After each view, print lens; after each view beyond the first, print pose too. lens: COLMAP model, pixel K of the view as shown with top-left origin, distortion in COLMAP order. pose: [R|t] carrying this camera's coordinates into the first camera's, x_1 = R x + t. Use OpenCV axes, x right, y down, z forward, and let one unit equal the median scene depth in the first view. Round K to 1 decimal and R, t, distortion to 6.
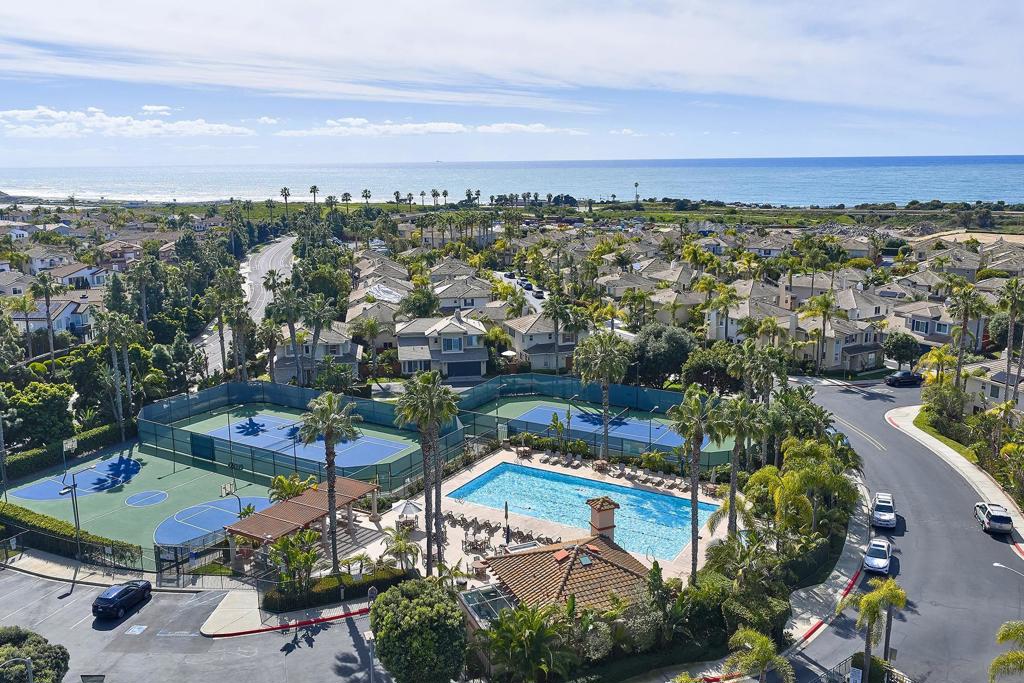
lens RADIAL K [[844.5, 0, 517.3], [0, 844.5, 339.8], [0, 0, 1]] dist [0.033917, -0.056093]
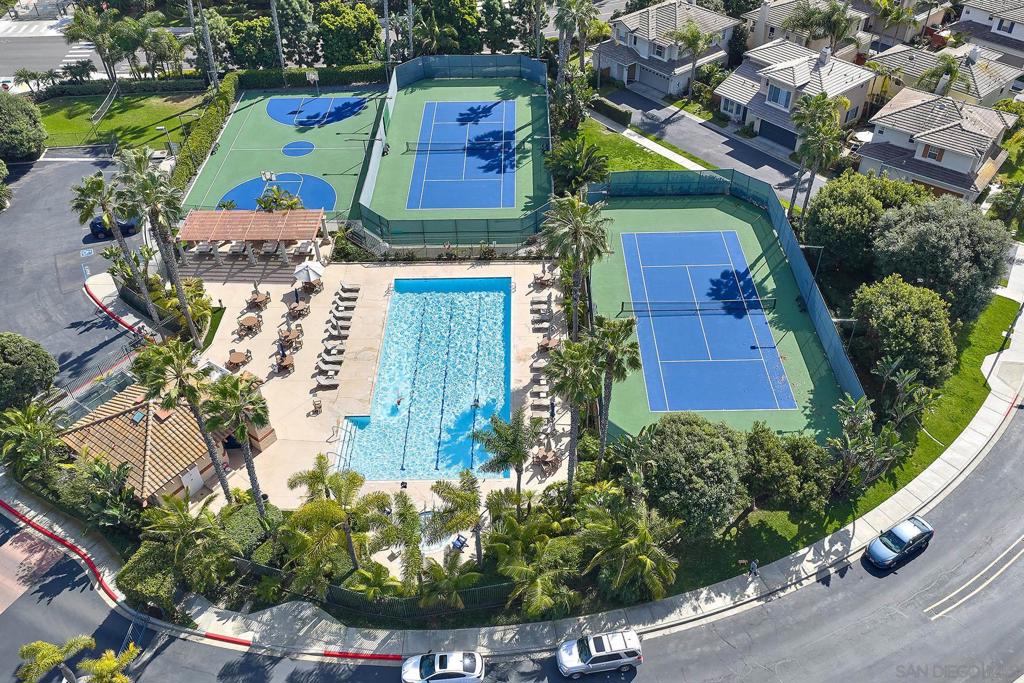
lens RADIAL K [[844.5, 0, 517.3], [0, 844.5, 339.8], [0, 0, 1]] dist [0.033917, -0.056093]
pose [[0.514286, 0.568123, -0.642453, 0.572181], [-0.170444, 0.801877, 0.572662, -0.297412], [0.840511, -0.185010, 0.509227, 0.544740]]
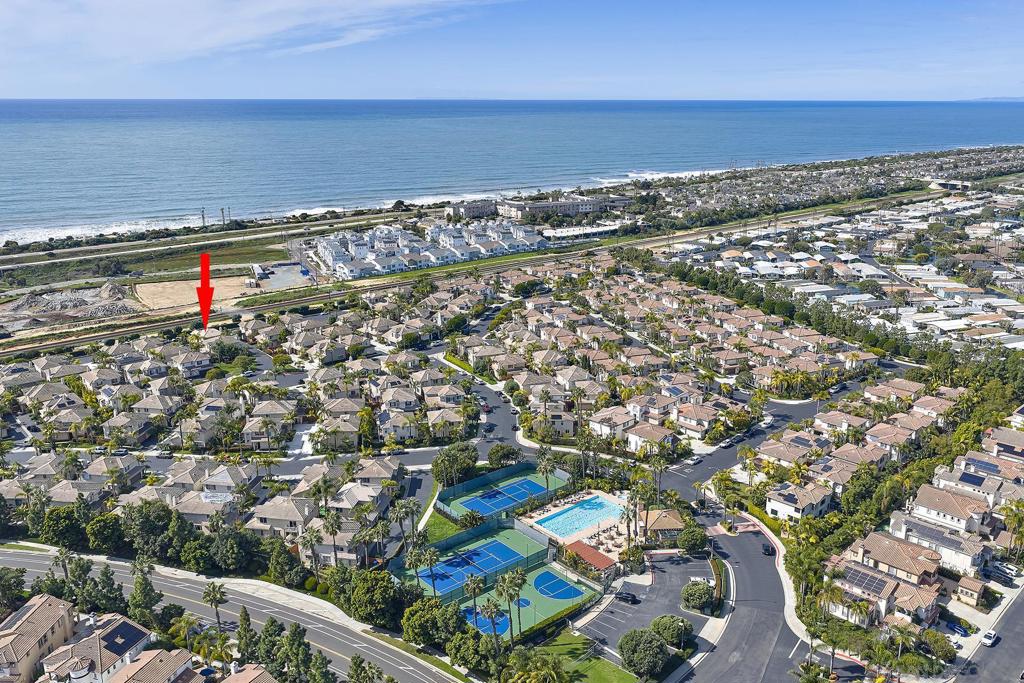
lens RADIAL K [[844.5, 0, 517.3], [0, 844.5, 339.8], [0, 0, 1]] dist [0.033917, -0.056093]
pose [[0.317395, -0.253423, 0.913804, -2.077701], [0.193939, 0.960609, 0.199042, -0.835180], [-0.928250, 0.114048, 0.354041, 0.126446]]
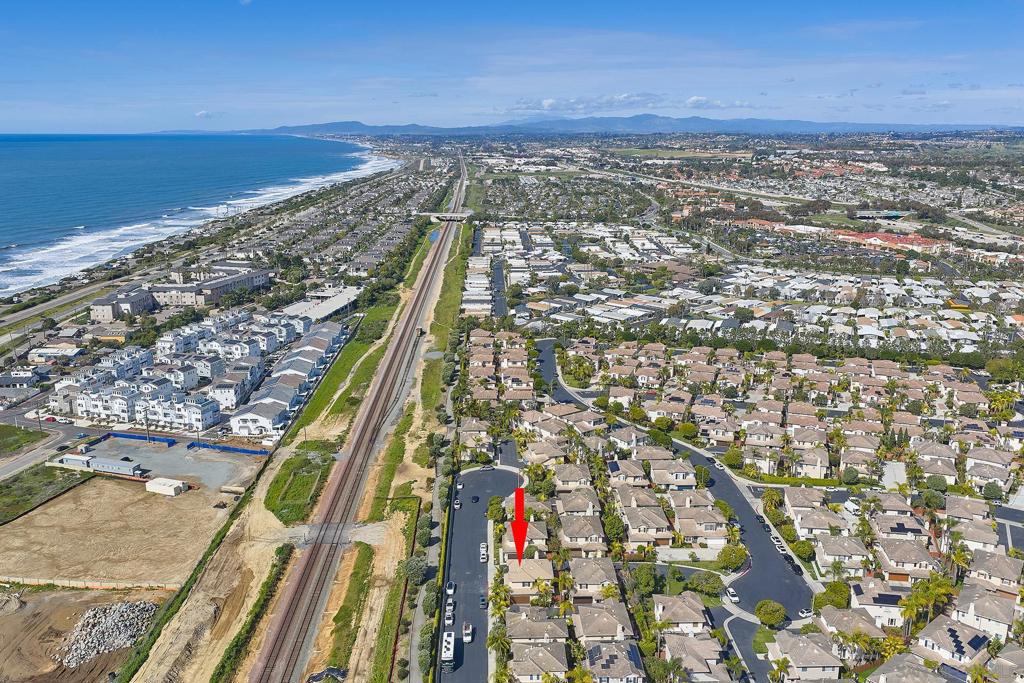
lens RADIAL K [[844.5, 0, 517.3], [0, 844.5, 339.8], [0, 0, 1]] dist [0.033917, -0.056093]
pose [[-0.526462, -0.196130, 0.827267, -0.650679], [0.181286, 0.924755, 0.334610, -1.752657], [-0.830646, 0.326131, -0.451292, 3.851857]]
